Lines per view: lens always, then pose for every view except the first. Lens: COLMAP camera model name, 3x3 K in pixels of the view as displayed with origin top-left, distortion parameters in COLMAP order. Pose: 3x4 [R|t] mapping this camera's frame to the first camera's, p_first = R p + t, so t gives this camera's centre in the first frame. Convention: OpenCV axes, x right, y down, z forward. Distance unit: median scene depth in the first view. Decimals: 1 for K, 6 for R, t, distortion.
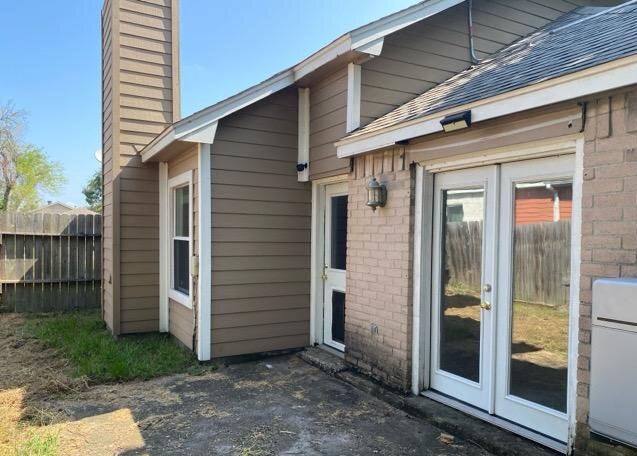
lens RADIAL K [[488.5, 0, 317.9], [0, 488.5, 247.2], [0, 0, 1]] dist [0.064026, -0.106022]
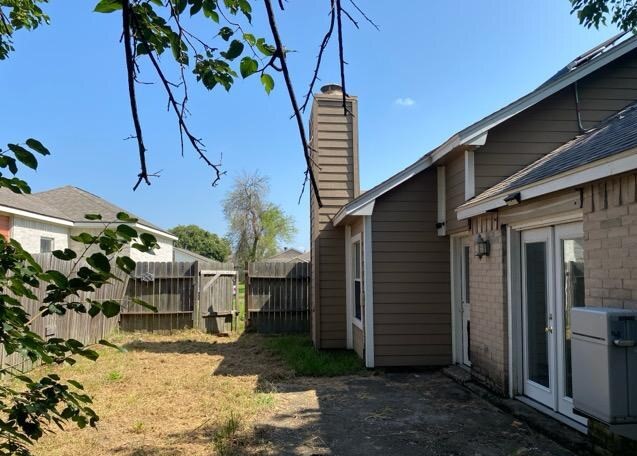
lens RADIAL K [[488.5, 0, 317.9], [0, 488.5, 247.2], [0, 0, 1]] dist [0.064026, -0.106022]
pose [[0.906071, -0.036745, -0.421528, 0.256387], [0.004024, 0.996925, -0.078252, -0.002909], [0.423107, 0.069206, 0.903433, -0.380276]]
